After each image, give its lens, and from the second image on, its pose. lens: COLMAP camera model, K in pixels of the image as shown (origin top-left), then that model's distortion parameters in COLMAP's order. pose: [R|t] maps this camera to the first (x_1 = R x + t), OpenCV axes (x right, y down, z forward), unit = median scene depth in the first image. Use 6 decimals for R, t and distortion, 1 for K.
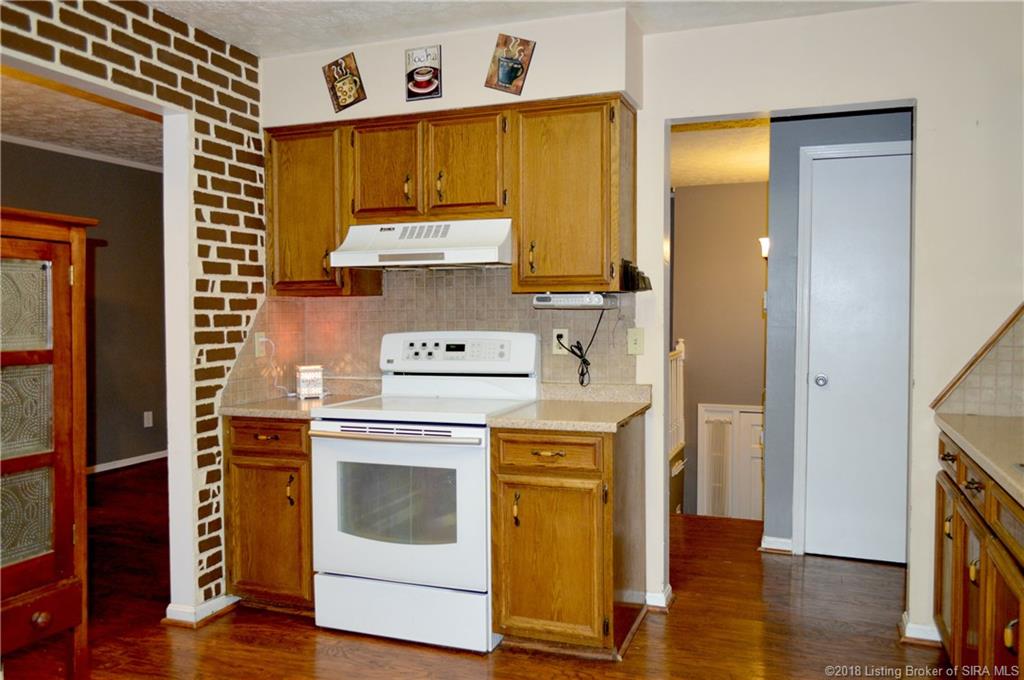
lens RADIAL K [[842.6, 0, 512.0], [0, 842.6, 340.0], [0, 0, 1]] dist [0.011982, 0.005173]
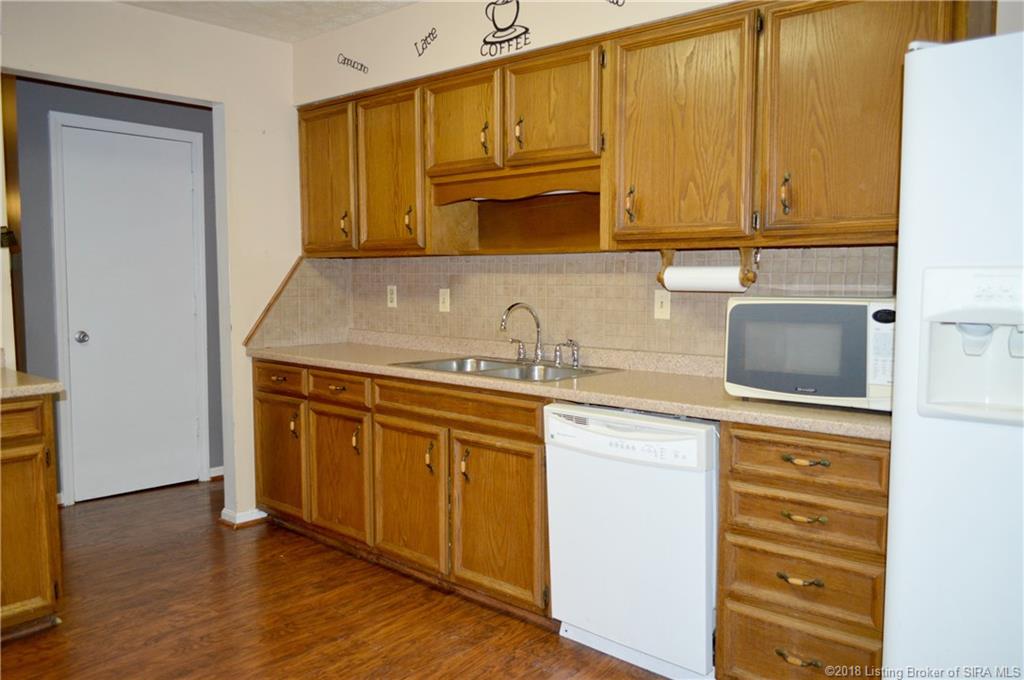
lens RADIAL K [[842.6, 0, 512.0], [0, 842.6, 340.0], [0, 0, 1]] dist [0.011982, 0.005173]
pose [[0.371117, -0.067130, 0.926157, -0.572104], [0.029646, 0.997732, 0.060438, 0.004090], [-0.928113, 0.005027, 0.372265, 0.135262]]
